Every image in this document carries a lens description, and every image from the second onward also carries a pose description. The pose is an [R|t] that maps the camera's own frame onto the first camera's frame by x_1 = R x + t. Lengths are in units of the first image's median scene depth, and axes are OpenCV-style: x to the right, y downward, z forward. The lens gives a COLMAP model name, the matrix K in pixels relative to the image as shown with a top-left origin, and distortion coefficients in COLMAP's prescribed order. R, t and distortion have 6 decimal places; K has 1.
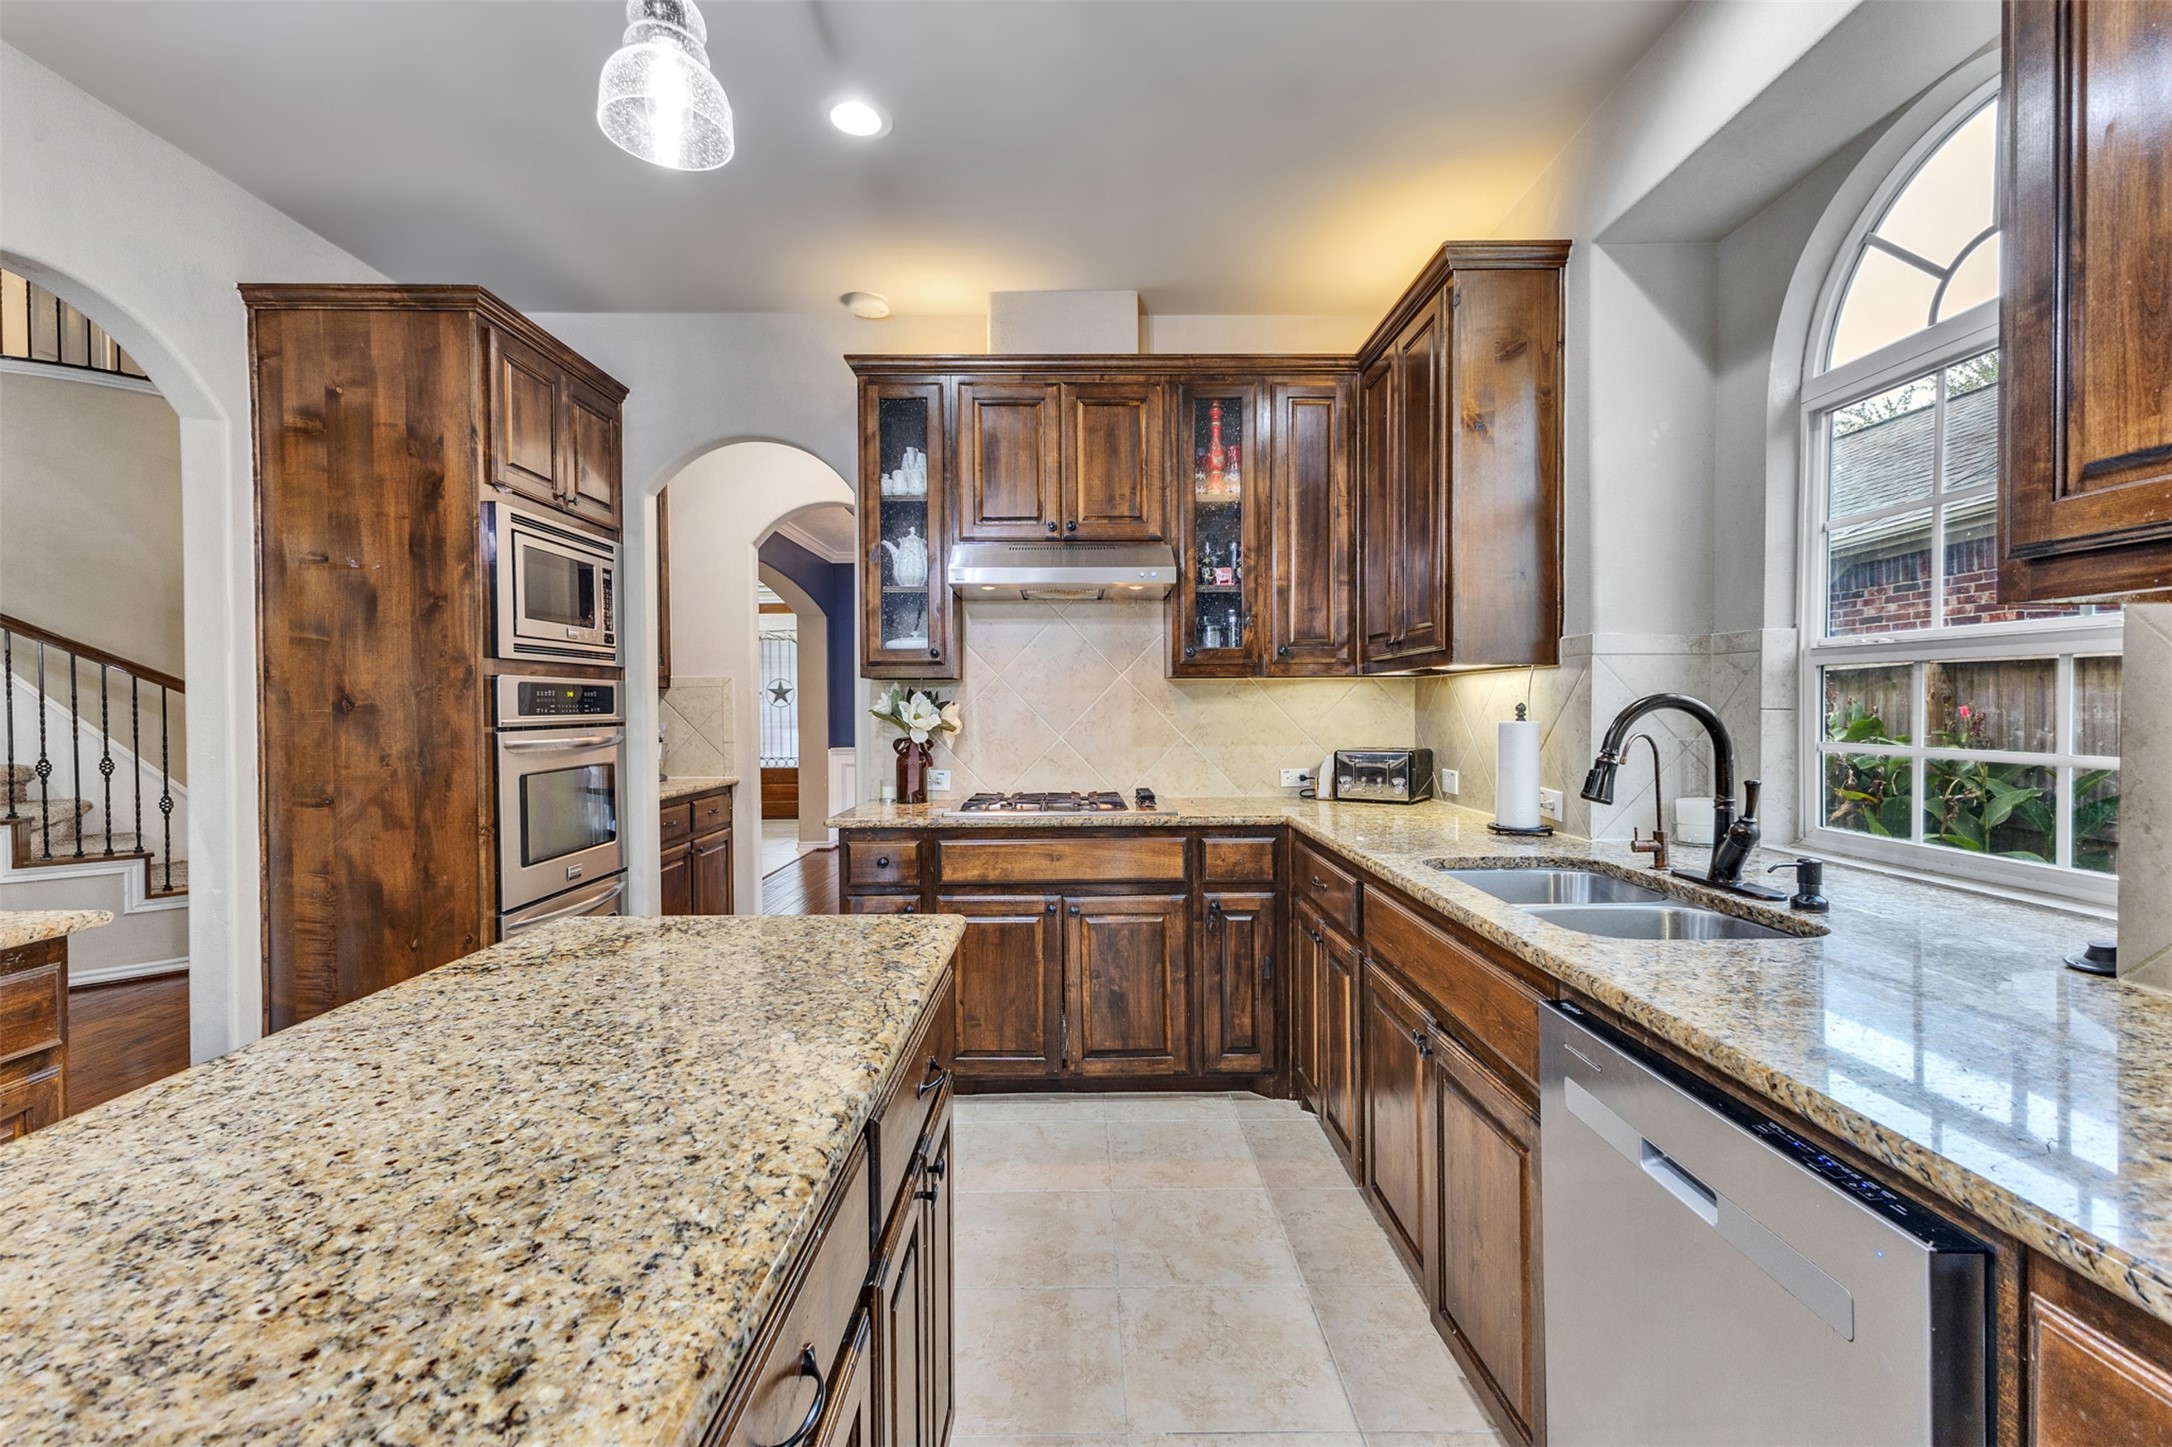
lens RADIAL K [[934.0, 0, 1085.6], [0, 934.0, 717.4], [0, 0, 1]] dist [0.013040, -0.000686]
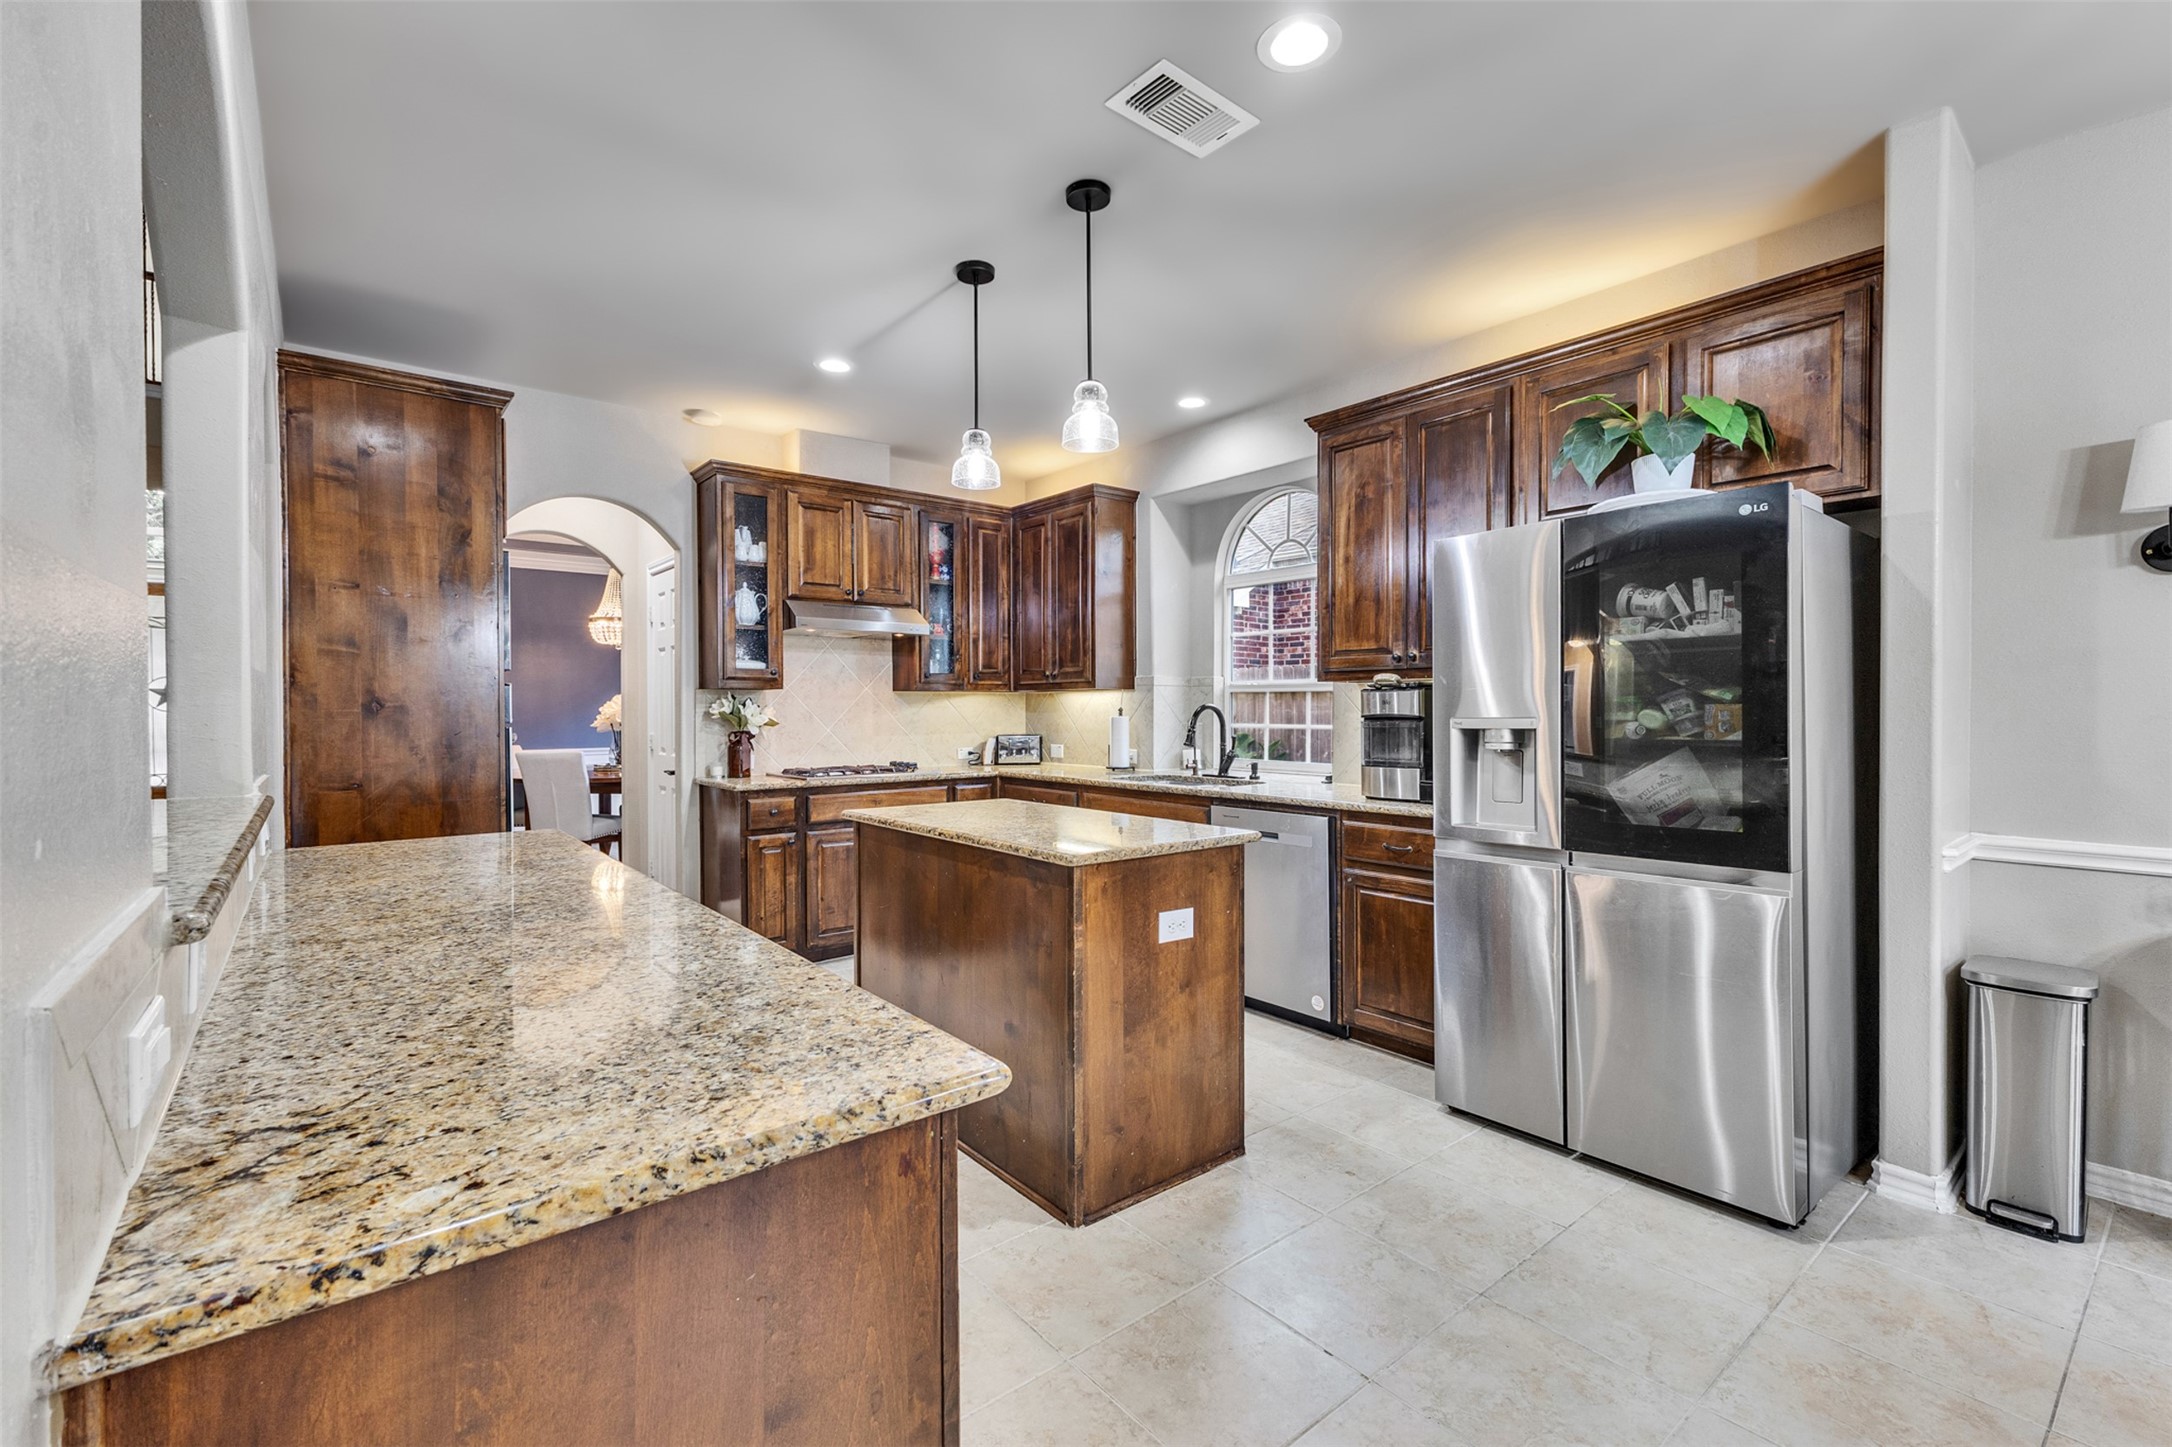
lens RADIAL K [[934.0, 0, 1085.6], [0, 934.0, 717.4], [0, 0, 1]] dist [0.013040, -0.000686]
pose [[0.784174, -0.002815, 0.620534, -0.819572], [0.007145, 0.999964, -0.004493, 0.014036], [-0.620500, 0.007957, 0.784166, -0.536117]]
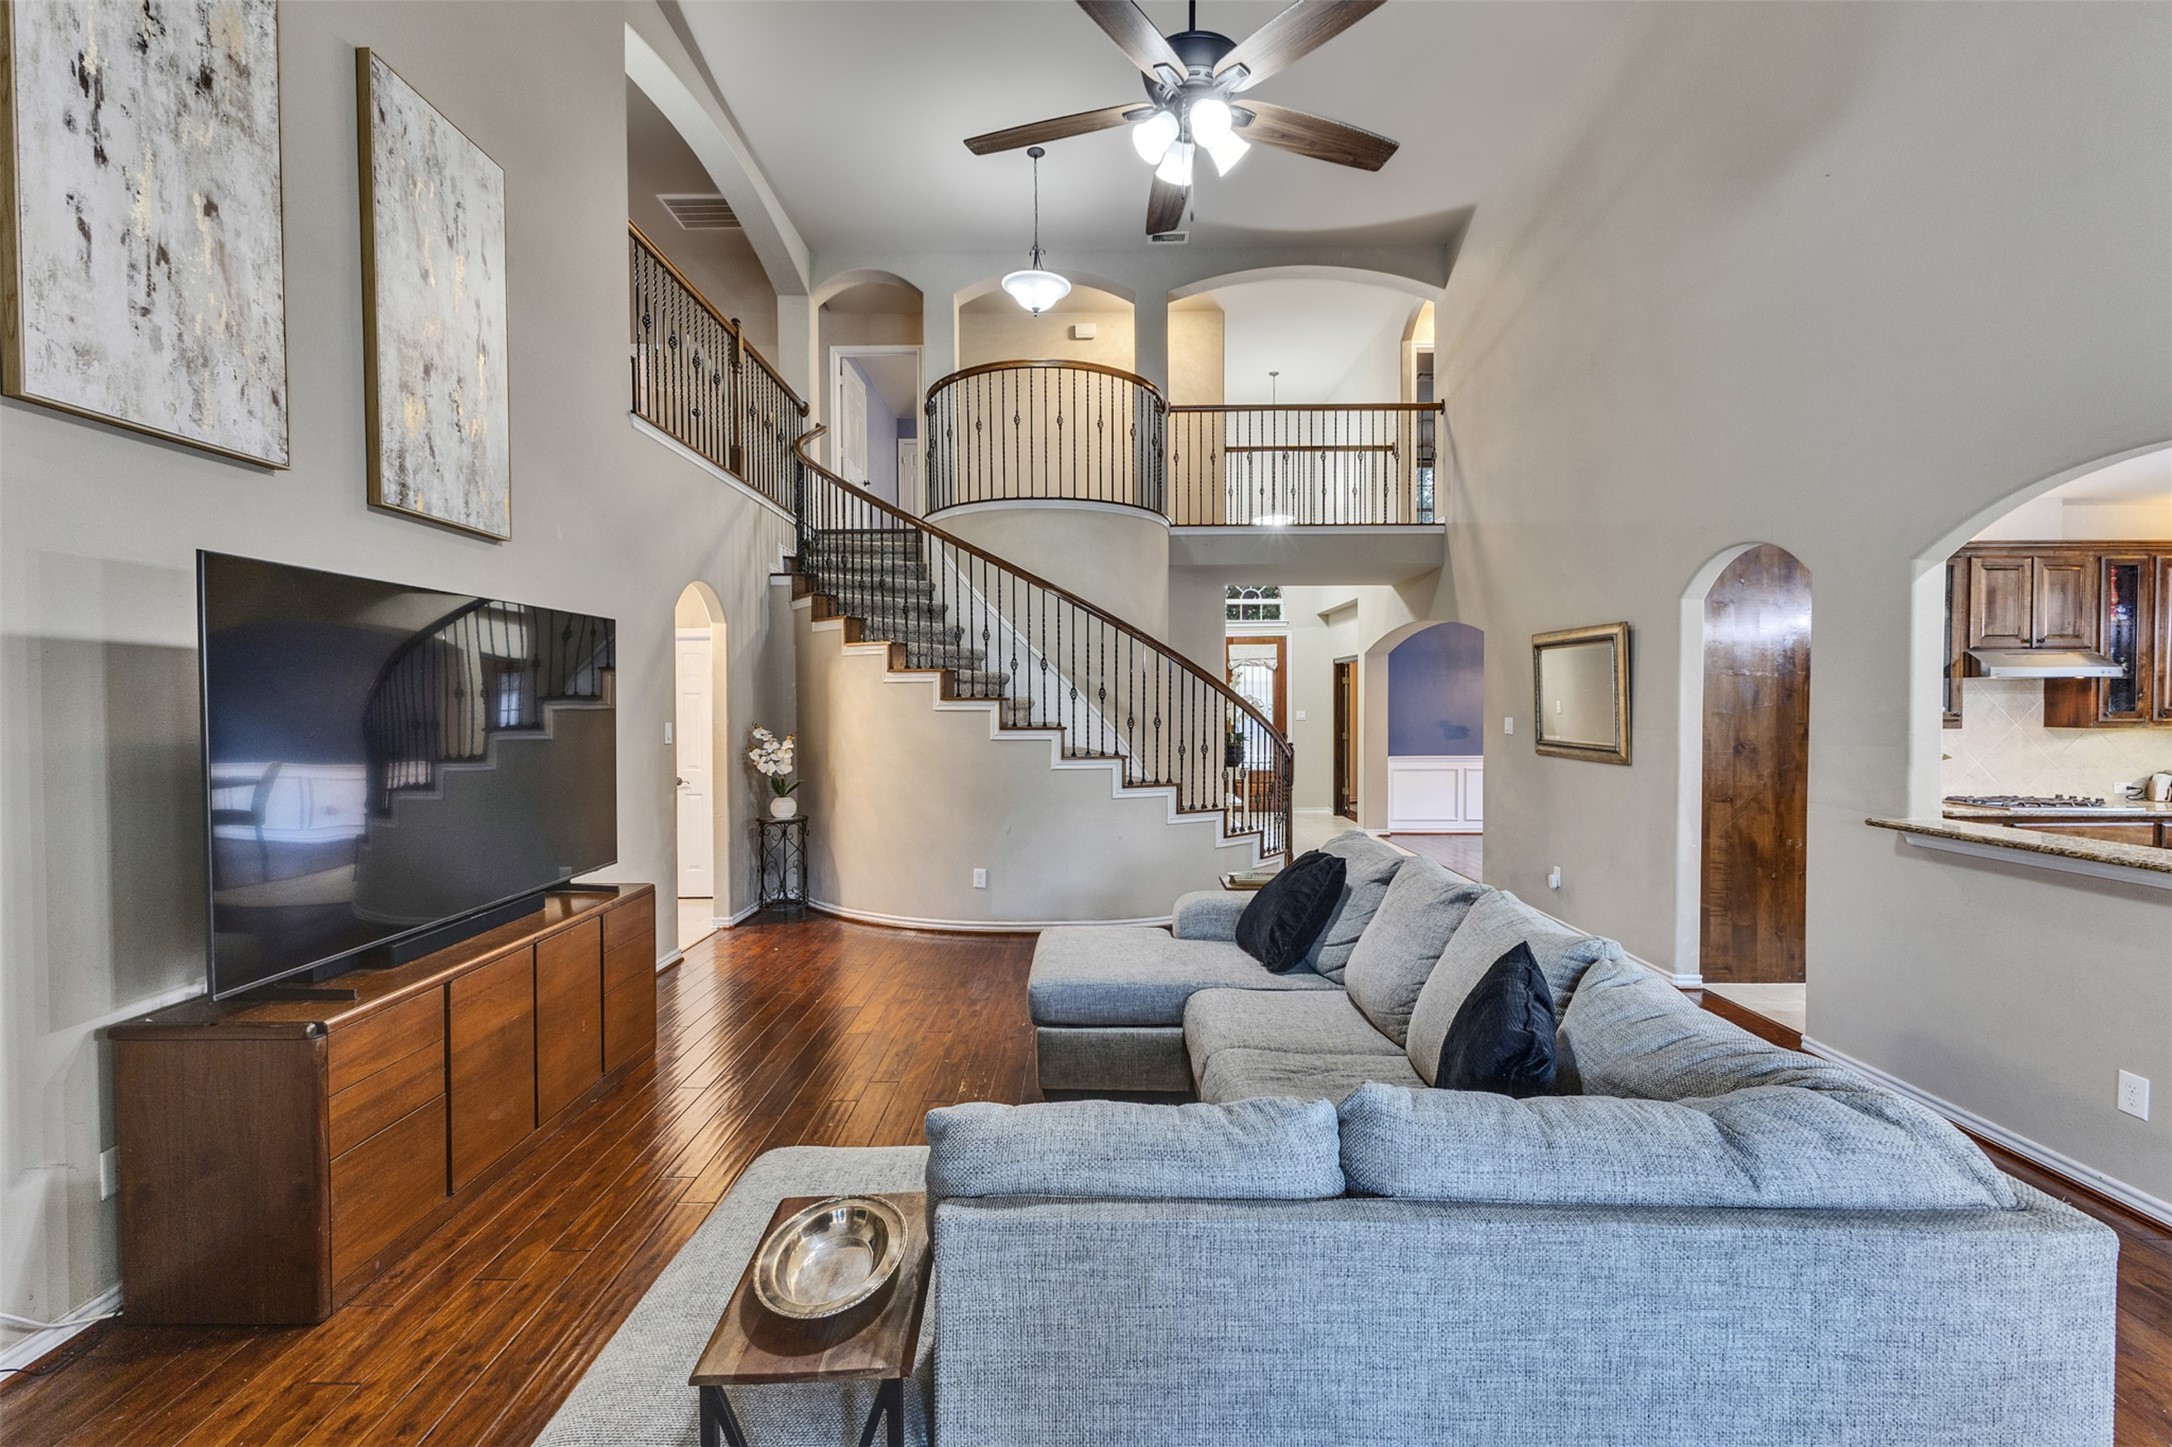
lens RADIAL K [[901.6, 0, 1118.2], [0, 901.6, 725.4], [0, 0, 1]] dist [0.000157, -0.000235]
pose [[0.999651, 0.004310, -0.026051, -1.973405], [-0.004046, 0.999940, 0.010178, -0.071398], [0.026093, -0.010069, 0.999609, -0.824631]]
